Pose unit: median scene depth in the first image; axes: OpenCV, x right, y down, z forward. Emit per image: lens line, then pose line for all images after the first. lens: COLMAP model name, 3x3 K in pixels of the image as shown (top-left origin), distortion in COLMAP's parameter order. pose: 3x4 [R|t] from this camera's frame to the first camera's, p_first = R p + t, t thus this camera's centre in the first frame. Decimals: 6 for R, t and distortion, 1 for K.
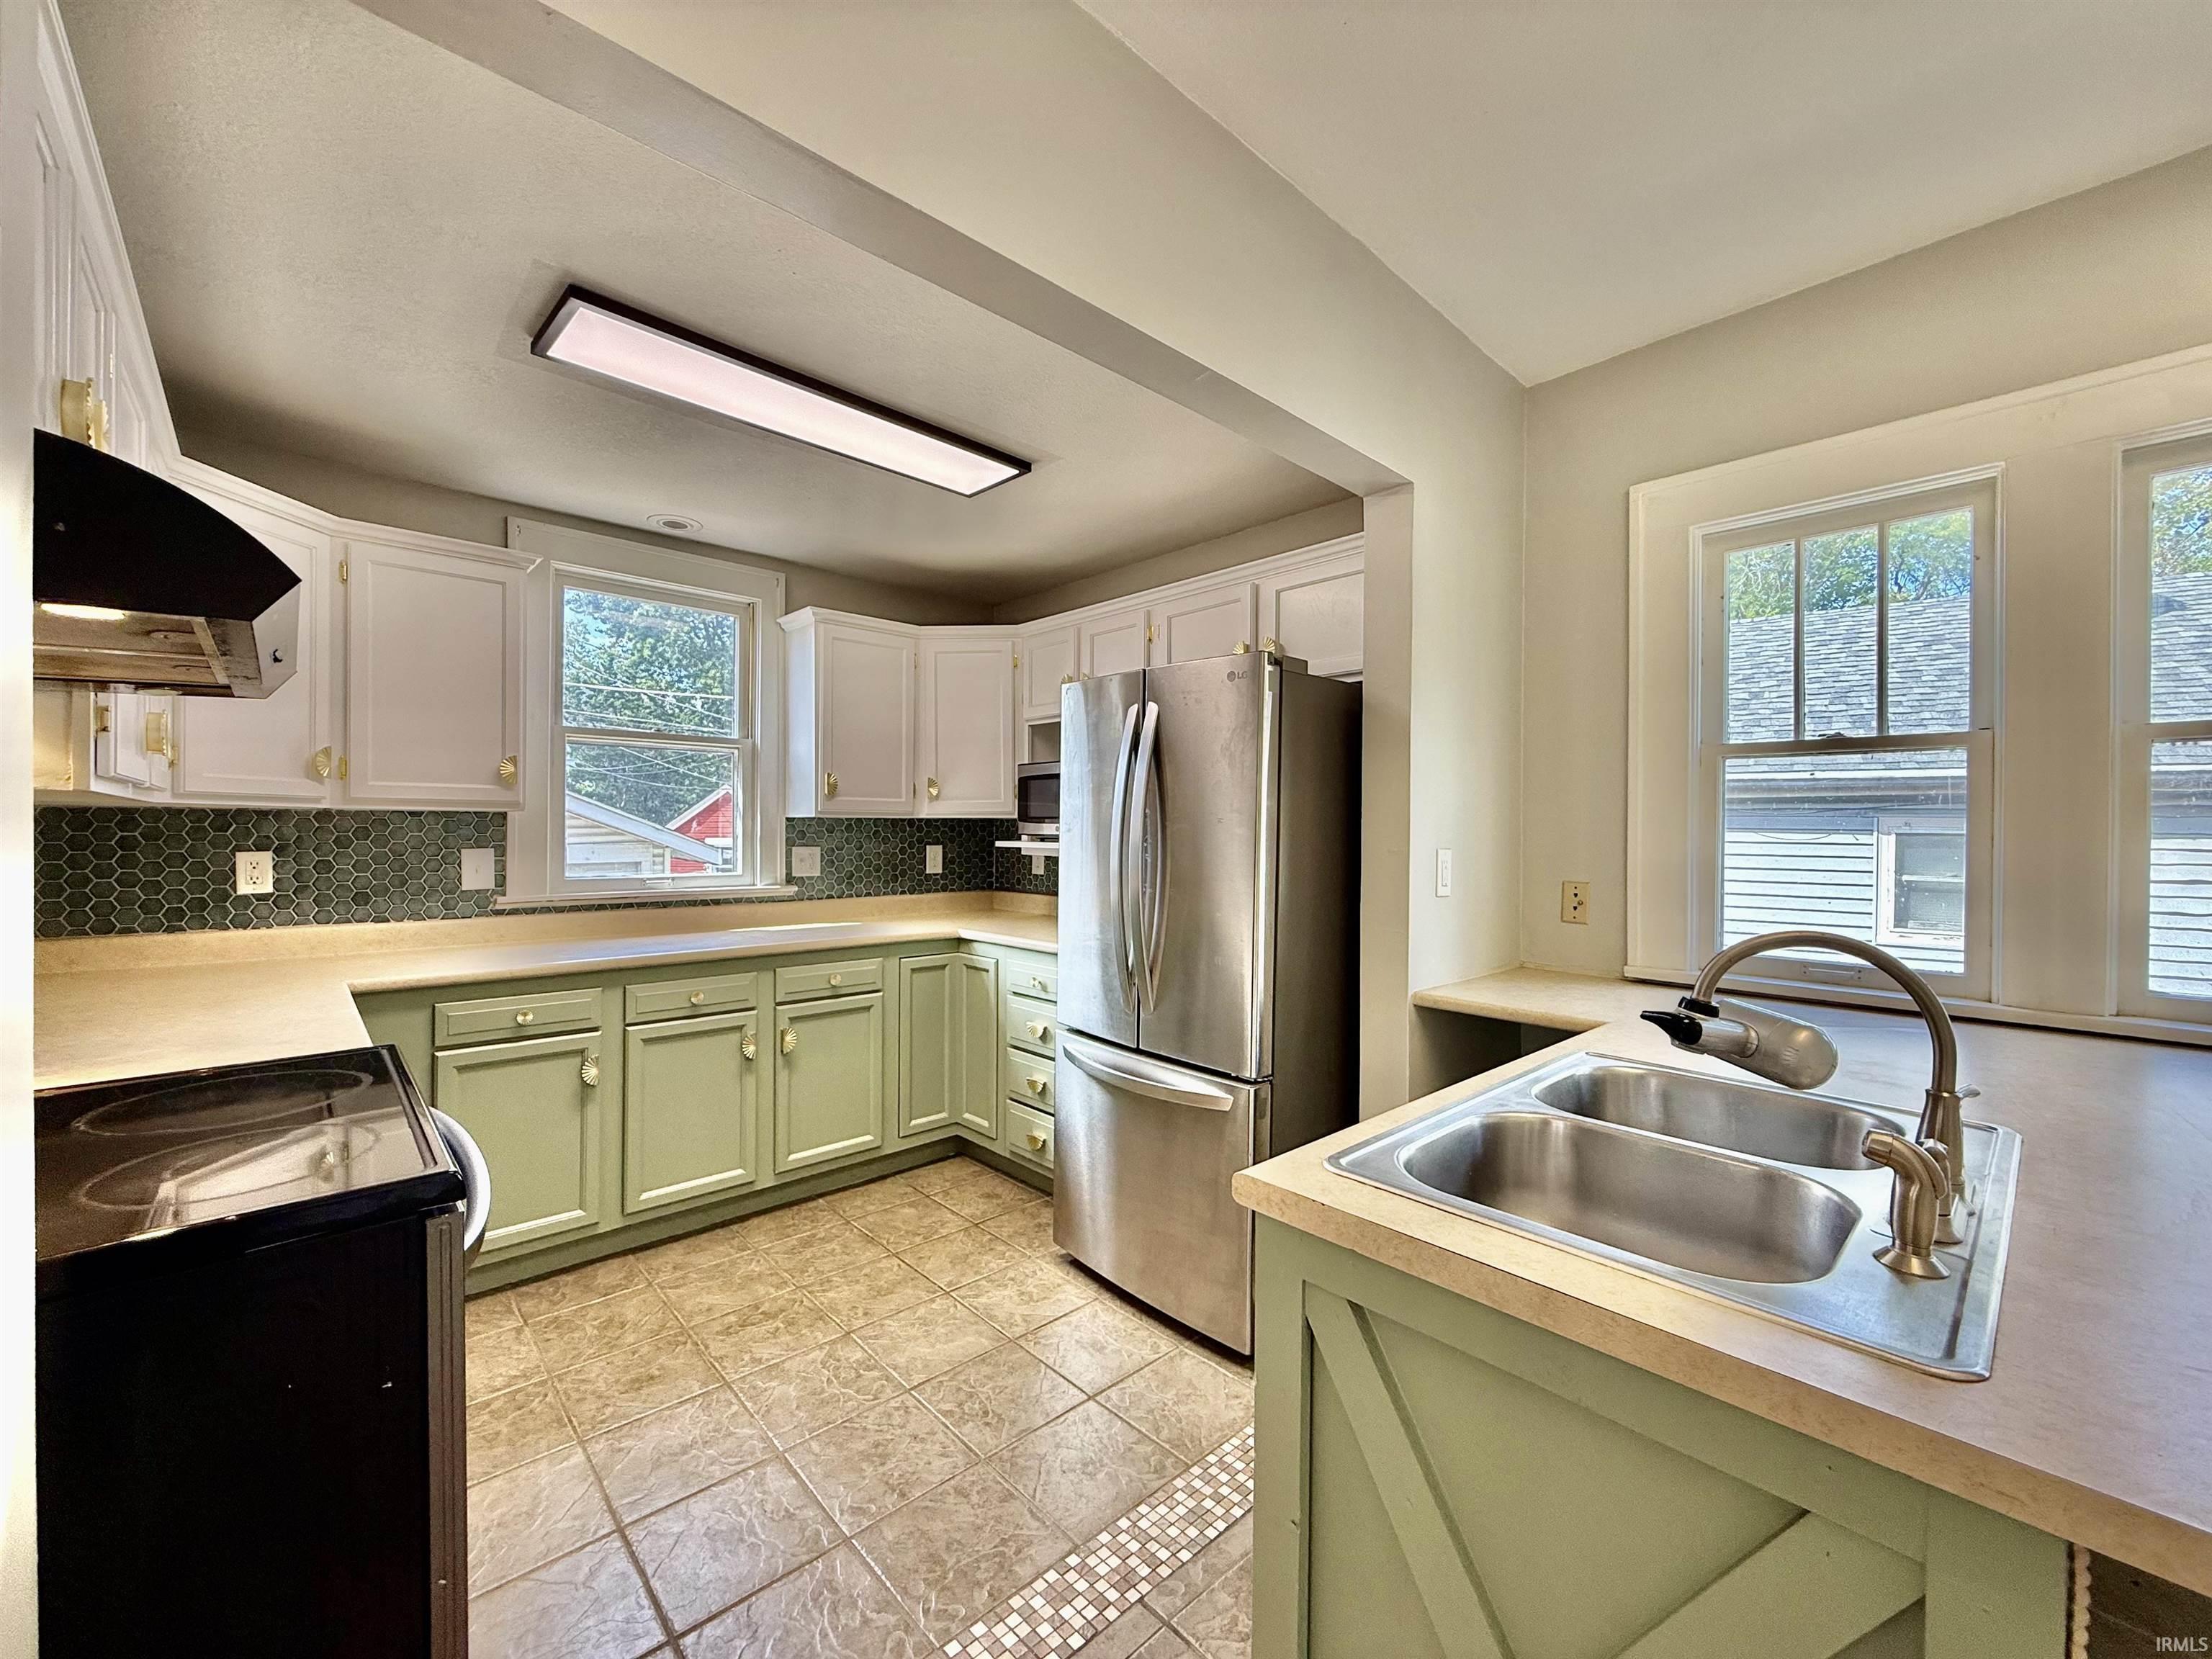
lens RADIAL K [[879.4, 0, 1106.4], [0, 879.4, 837.0], [0, 0, 1]] dist [0.002198, 0.000177]
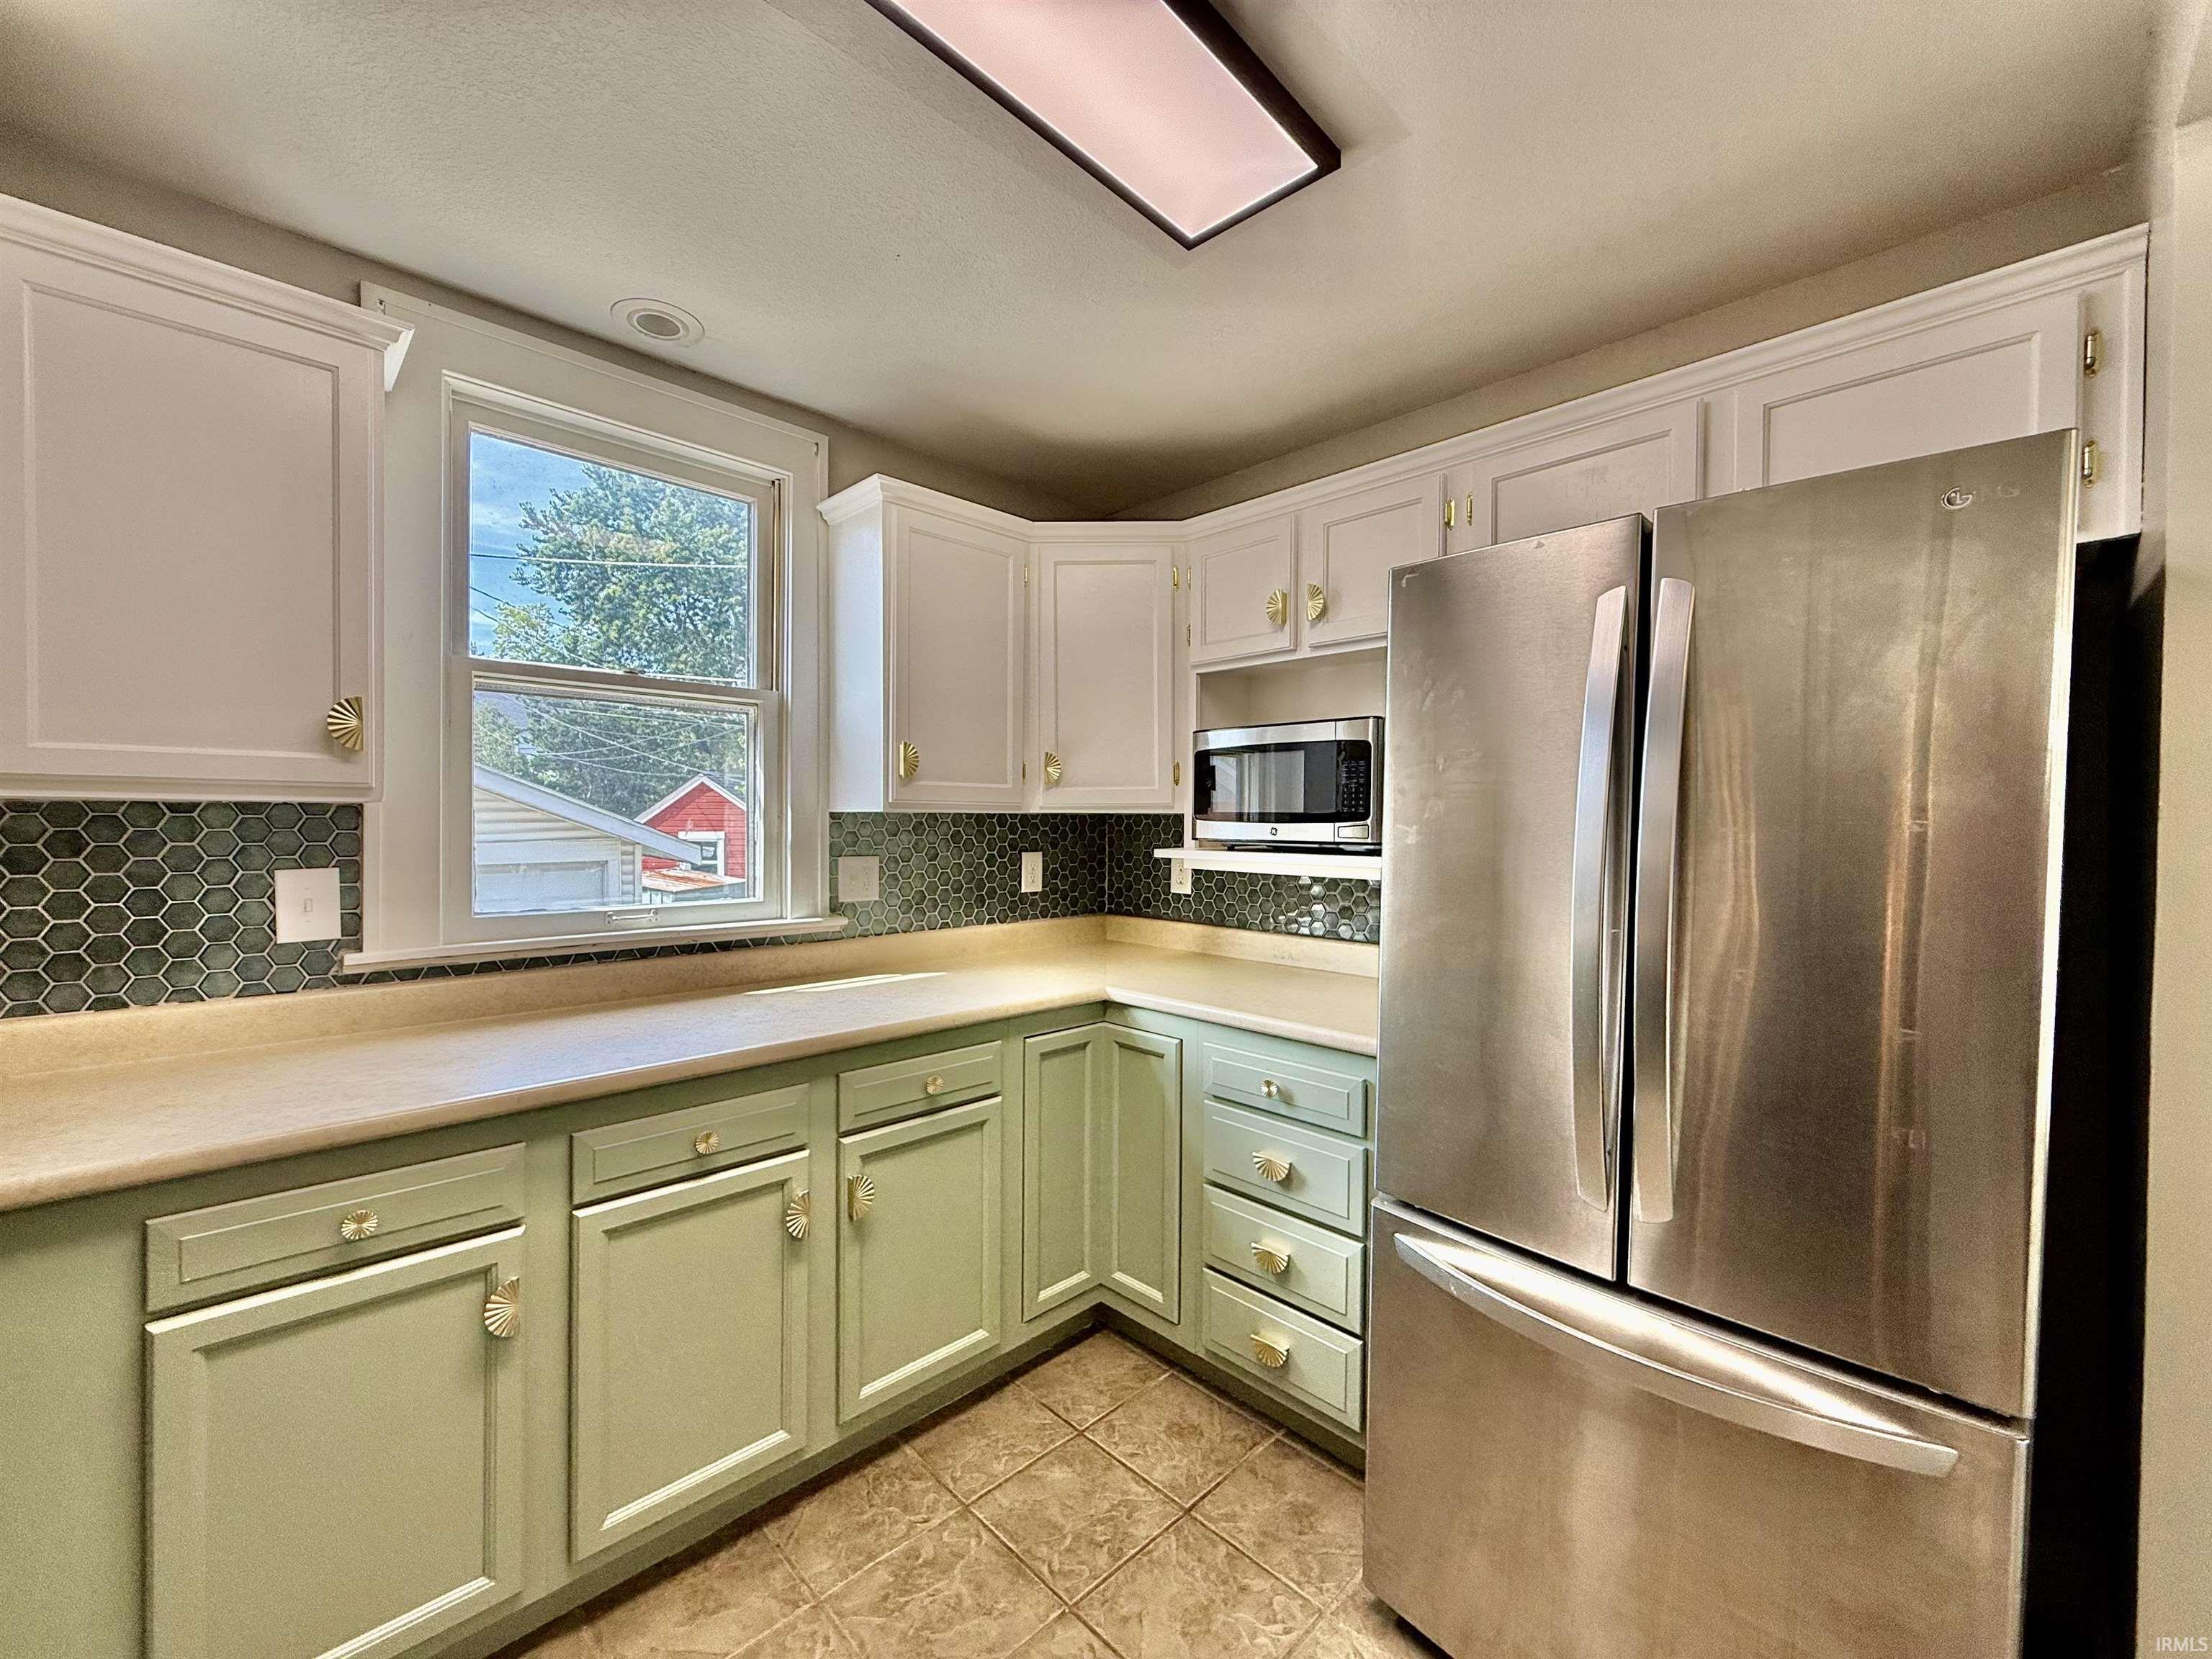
lens RADIAL K [[879.4, 0, 1106.4], [0, 879.4, 837.0], [0, 0, 1]] dist [0.002198, 0.000177]
pose [[0.999600, 0.000350, 0.028271, -0.190608], [-0.000603, 0.999960, 0.008943, -0.010704], [-0.028266, -0.008956, 0.999560, 0.367013]]
